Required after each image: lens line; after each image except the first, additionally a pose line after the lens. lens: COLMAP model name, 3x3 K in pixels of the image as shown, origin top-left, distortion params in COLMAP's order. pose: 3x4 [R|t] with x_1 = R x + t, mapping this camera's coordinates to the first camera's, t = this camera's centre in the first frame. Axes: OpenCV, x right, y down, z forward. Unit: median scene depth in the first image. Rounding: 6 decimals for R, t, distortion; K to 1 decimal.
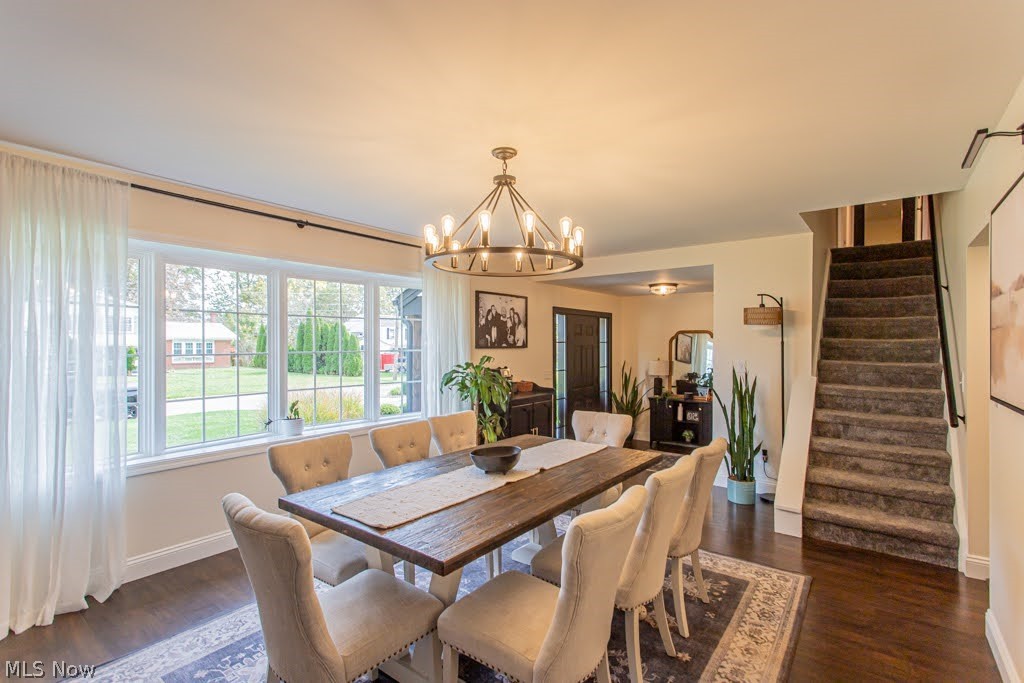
lens RADIAL K [[498.2, 0, 511.6], [0, 498.2, 334.2], [0, 0, 1]] dist [-0.001521, 0.005531]
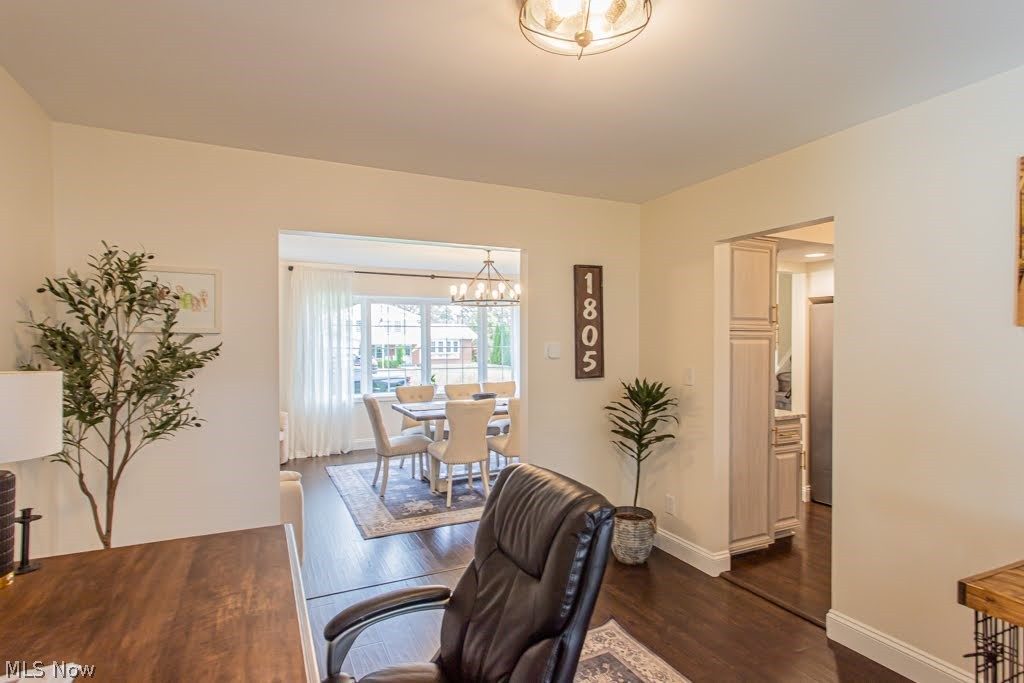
lens RADIAL K [[498.2, 0, 507.7], [0, 498.2, 345.4], [0, 0, 1]] dist [-0.001521, 0.005531]
pose [[0.906170, -0.004916, -0.422884, 0.816138], [0.015277, 0.999660, 0.021115, -0.008302], [0.422637, -0.025594, 0.905938, -0.741862]]
